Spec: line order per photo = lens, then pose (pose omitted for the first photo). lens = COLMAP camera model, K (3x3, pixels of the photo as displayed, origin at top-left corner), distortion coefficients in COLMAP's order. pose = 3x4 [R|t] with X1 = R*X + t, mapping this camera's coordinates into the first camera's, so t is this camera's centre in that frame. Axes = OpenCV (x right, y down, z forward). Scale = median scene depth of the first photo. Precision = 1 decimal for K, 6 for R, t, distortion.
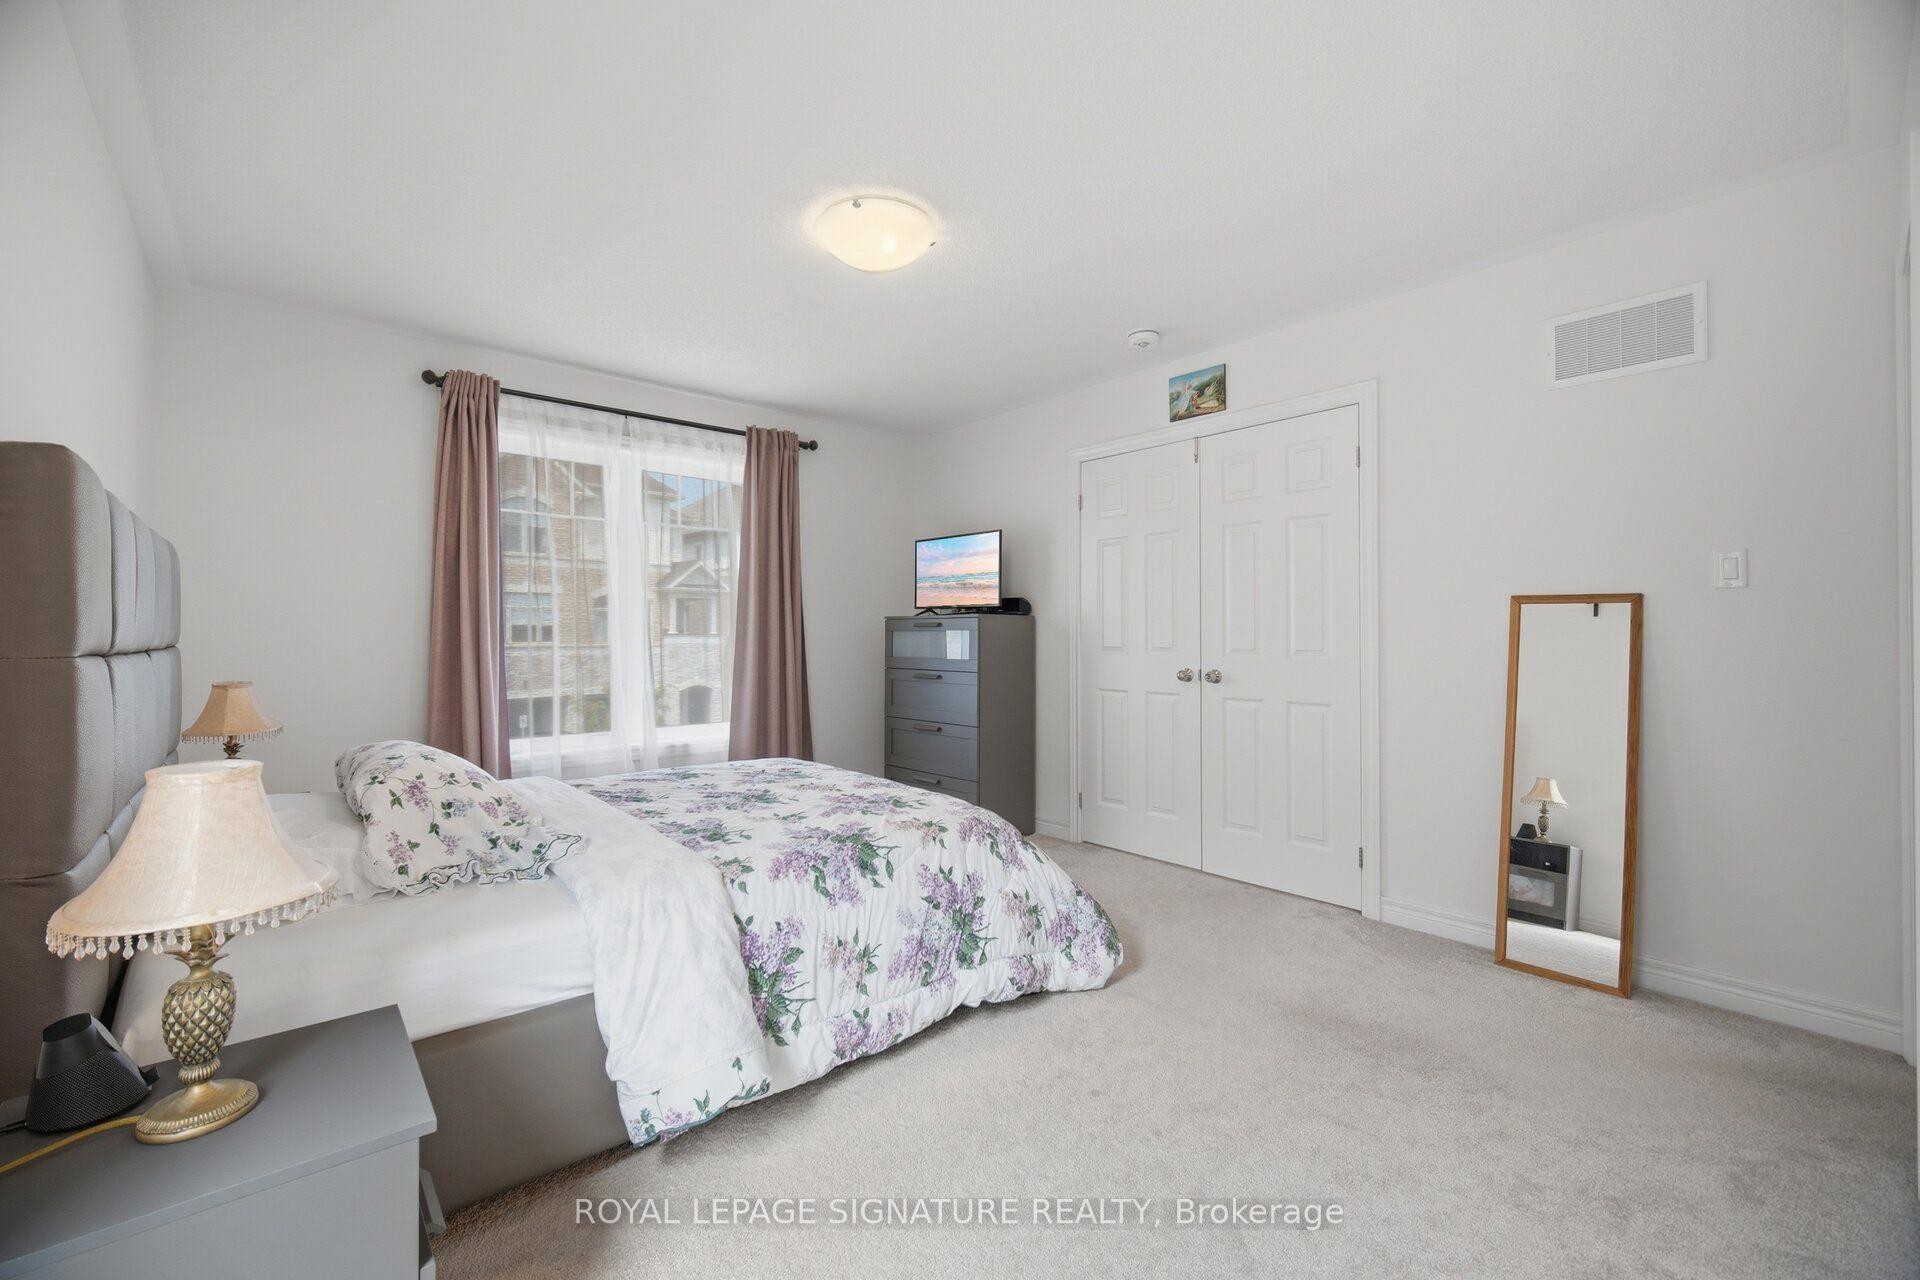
lens RADIAL K [[784.1, 0, 950.7], [0, 784.1, 635.3], [0, 0, 1]] dist [-0.001729, -0.000172]
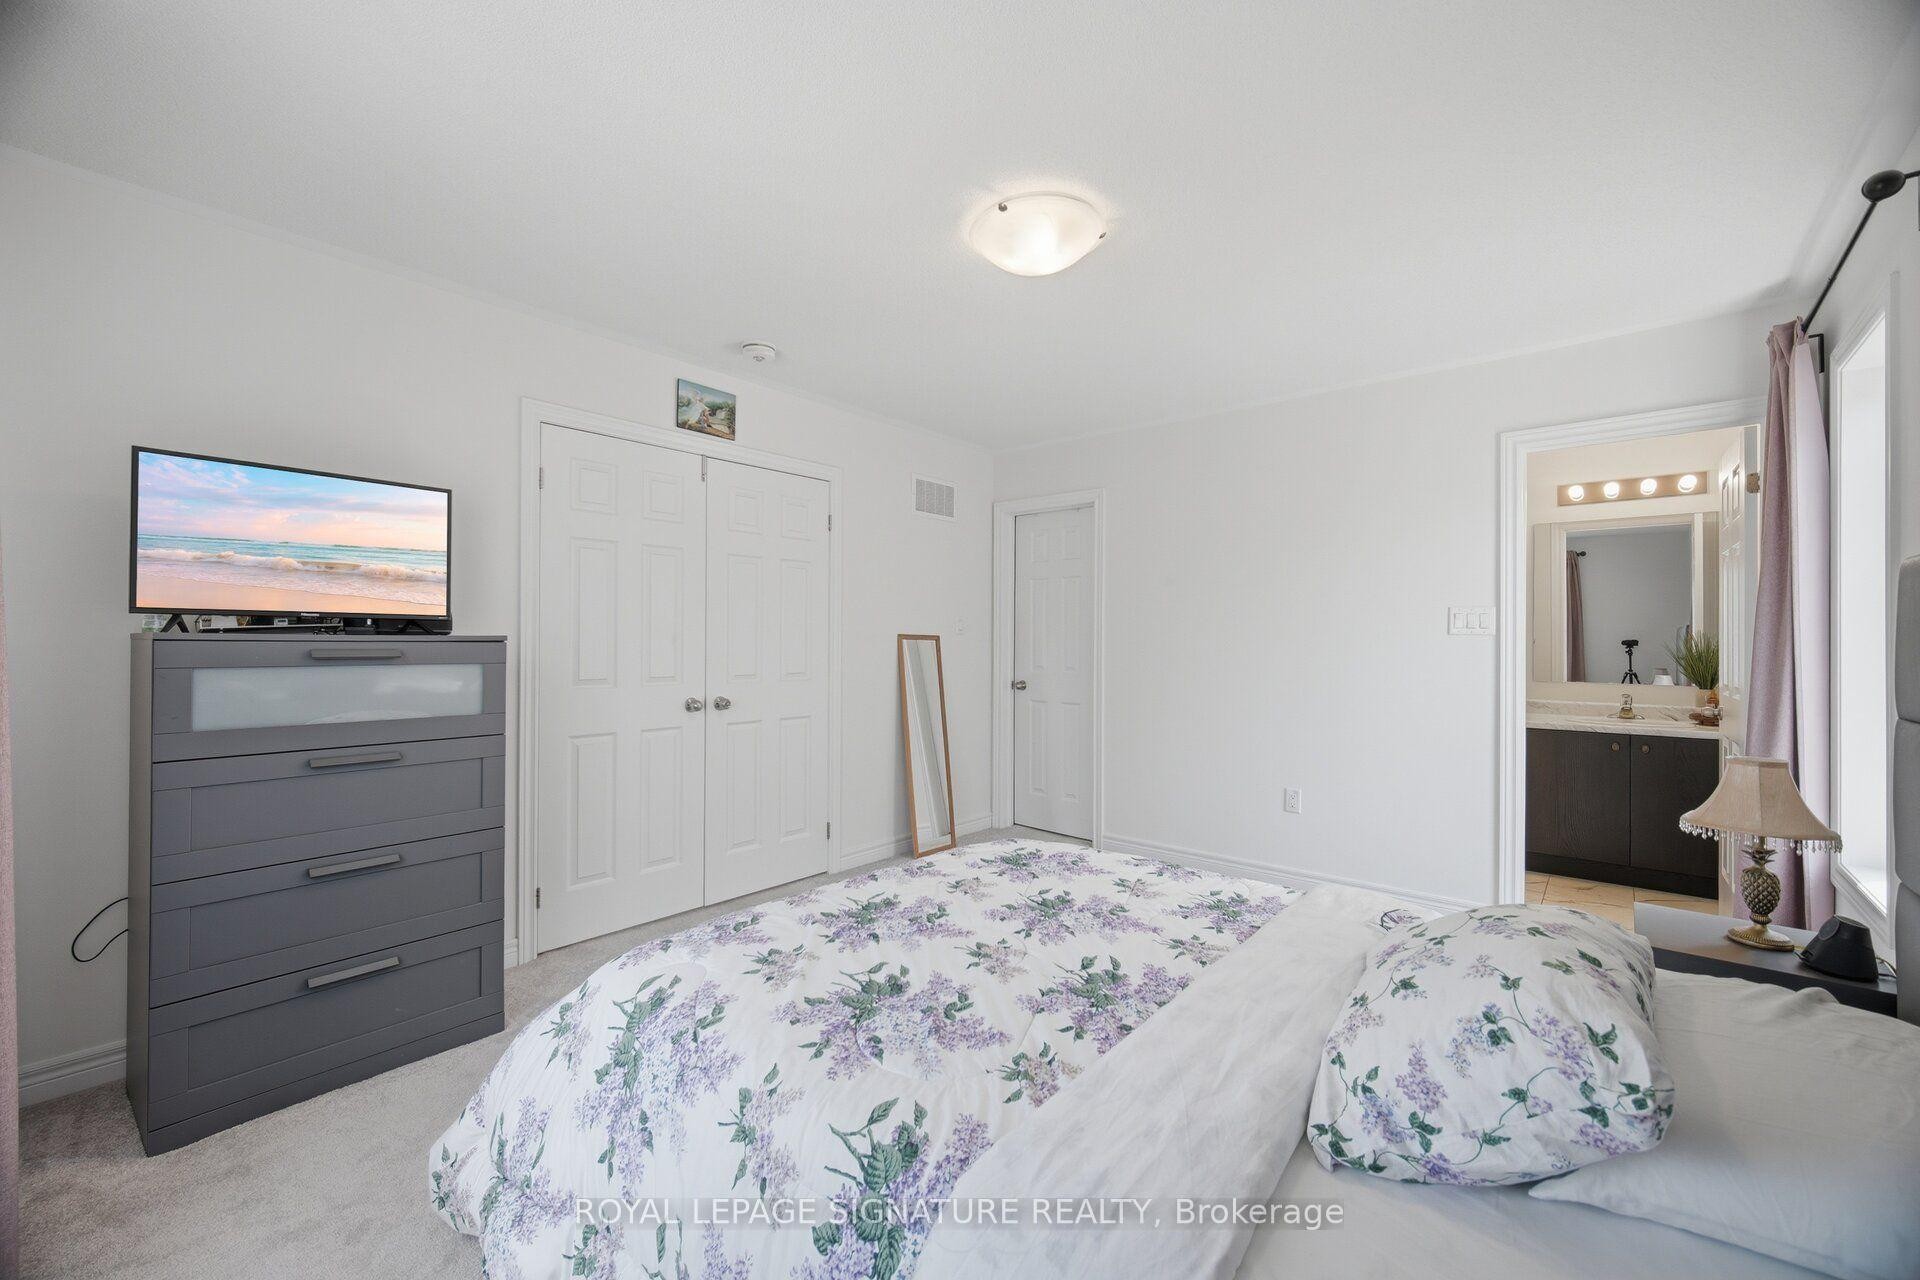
lens RADIAL K [[784.1, 0, 950.7], [0, 784.1, 635.3], [0, 0, 1]] dist [-0.001729, -0.000172]
pose [[-0.144605, 0.006230, 0.989470, -0.680569], [-0.007282, 0.999946, -0.007360, -0.028024], [-0.989463, -0.008269, -0.144552, 0.844949]]
